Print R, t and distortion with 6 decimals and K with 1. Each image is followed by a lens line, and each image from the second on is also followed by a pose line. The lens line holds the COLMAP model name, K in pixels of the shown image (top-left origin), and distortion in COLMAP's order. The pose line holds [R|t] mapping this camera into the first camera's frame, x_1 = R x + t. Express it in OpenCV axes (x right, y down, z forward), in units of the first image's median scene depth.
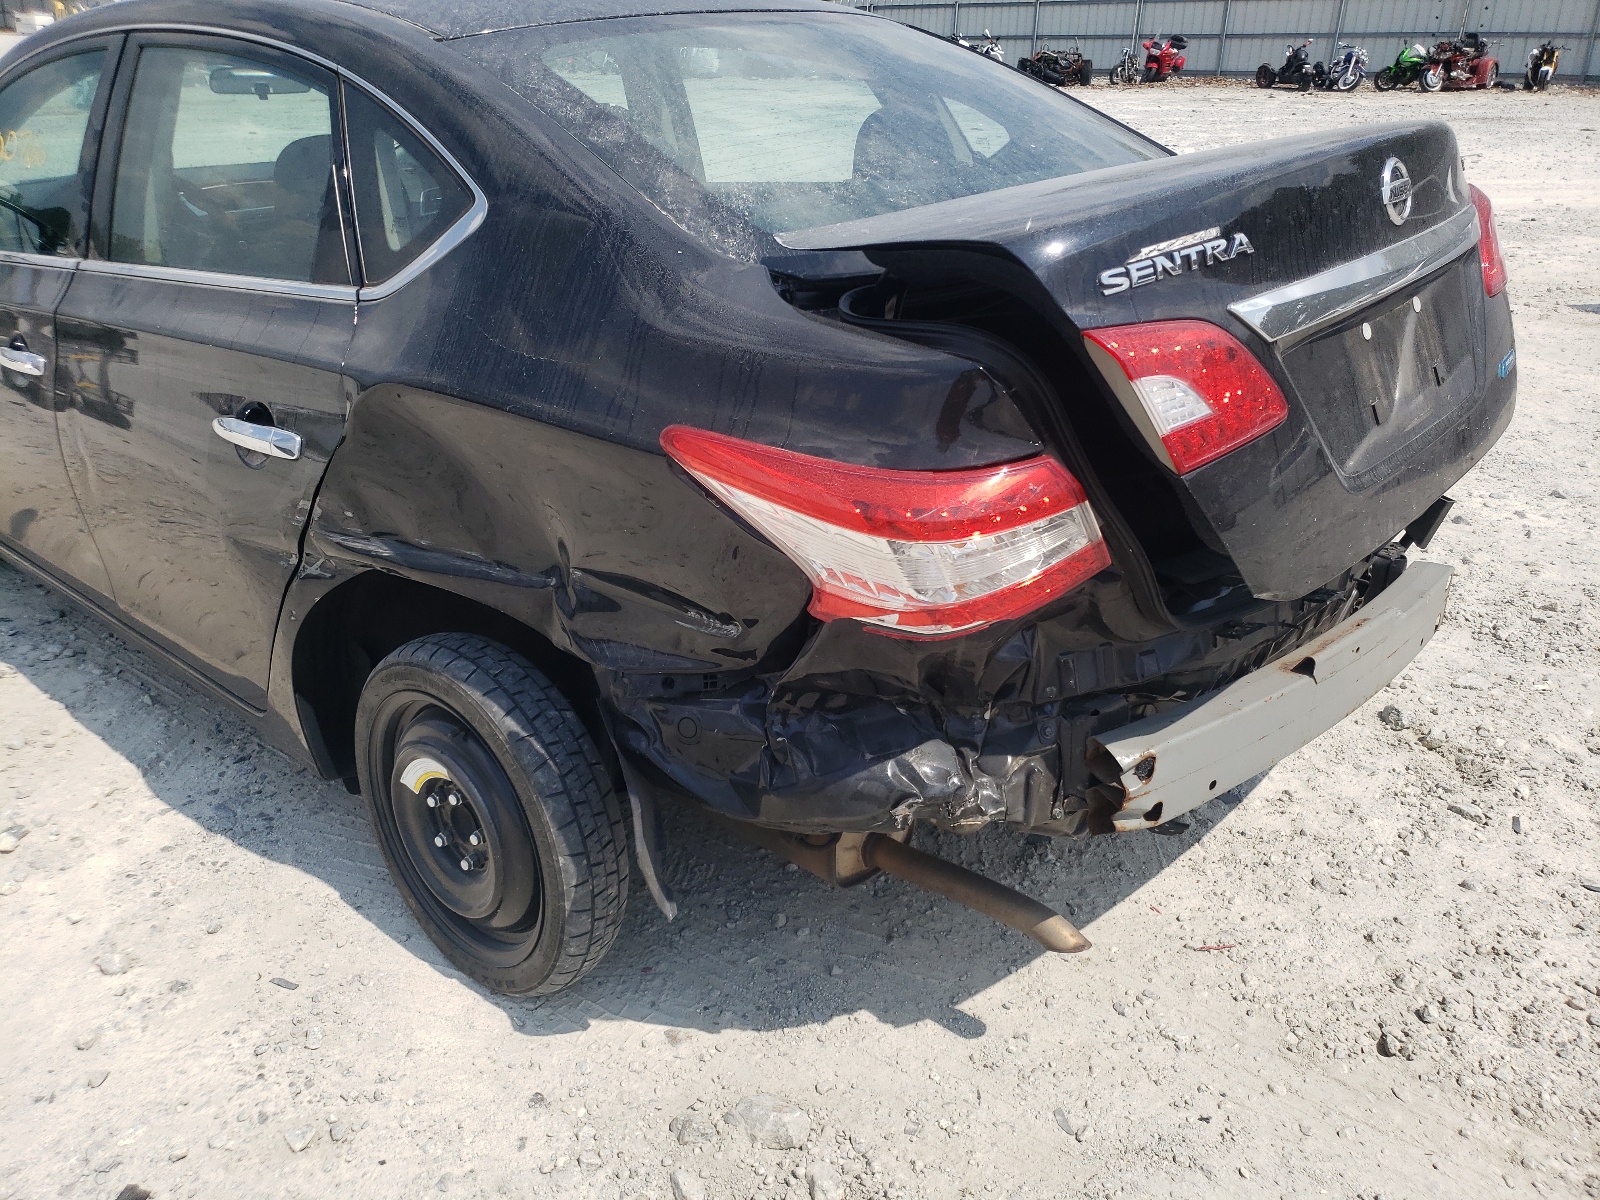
lens RADIAL K [[1314.6, 0, 797.4], [0, 1314.6, 590.3], [0, 0, 1]] dist [-0.001133, 0.000819]
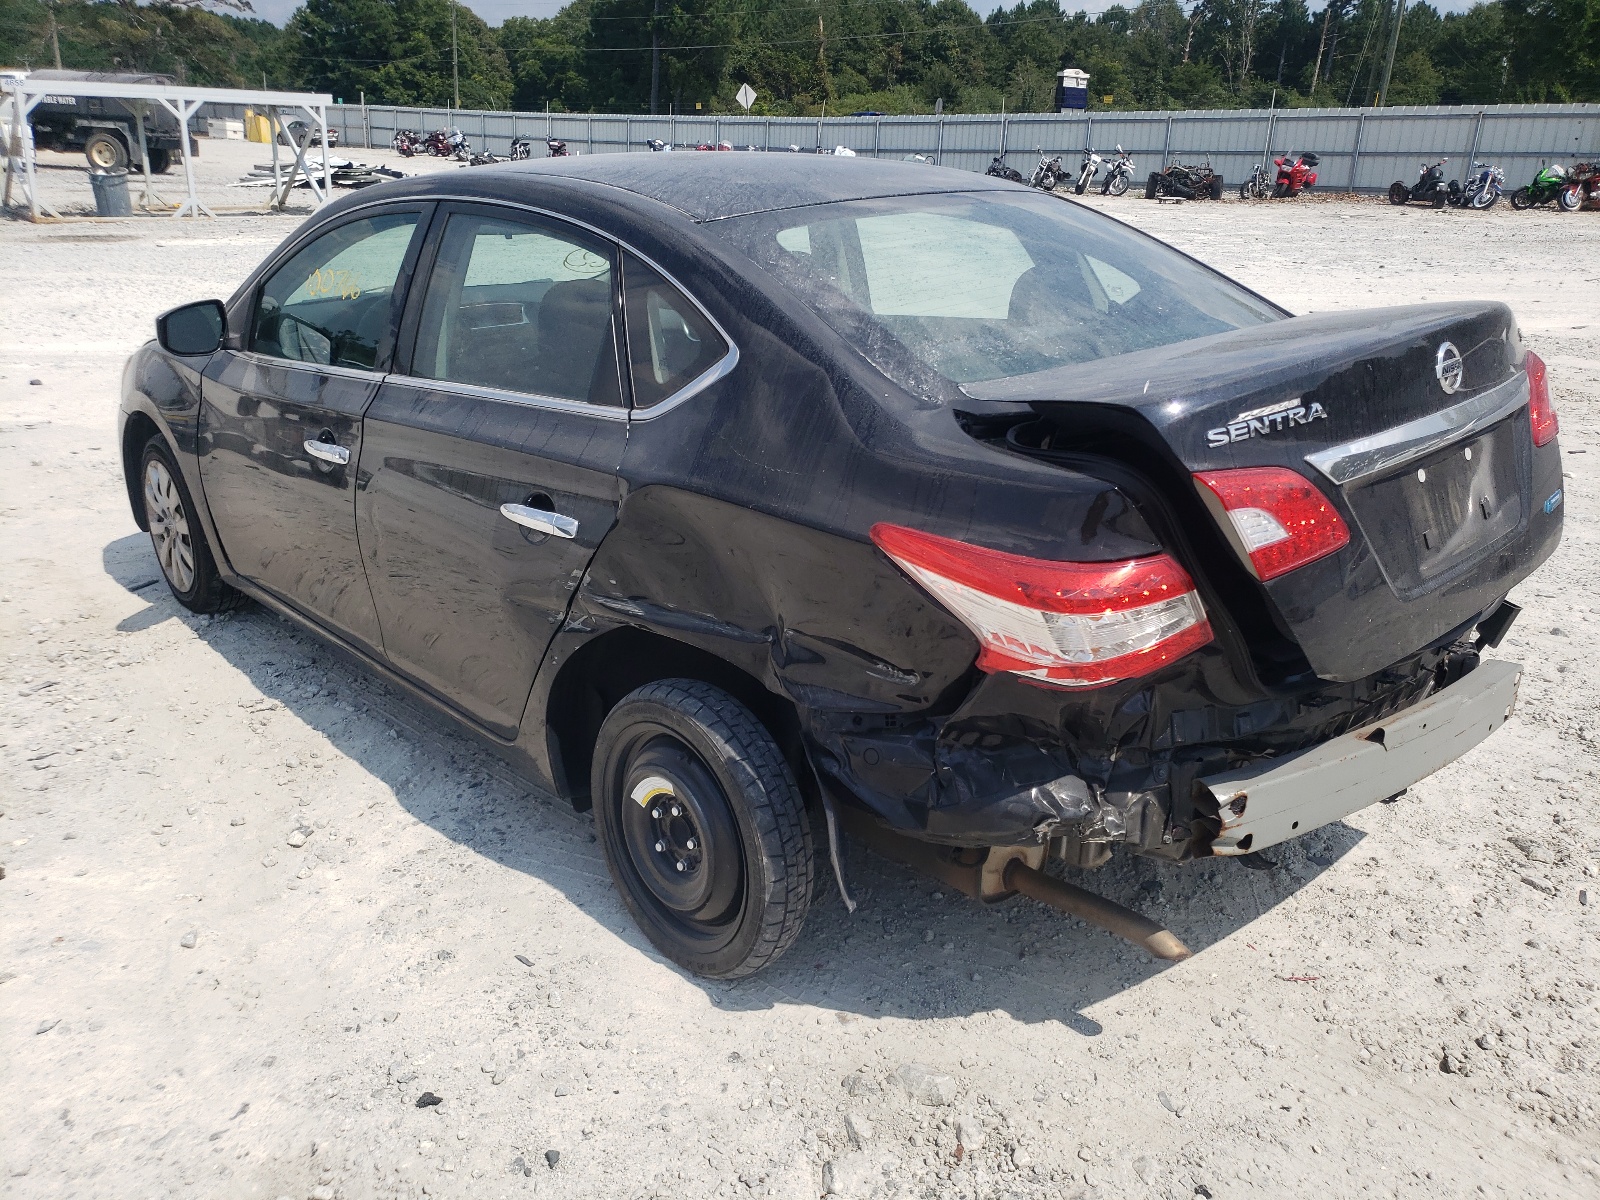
lens RADIAL K [[1314.6, 0, 797.4], [0, 1314.6, 590.3], [0, 0, 1]] dist [-0.001133, 0.000819]
pose [[0.995468, 0.038162, -0.087101, -0.044513], [-0.044262, 0.996619, -0.069218, 0.029455], [0.084165, 0.072760, 0.993792, -0.245324]]
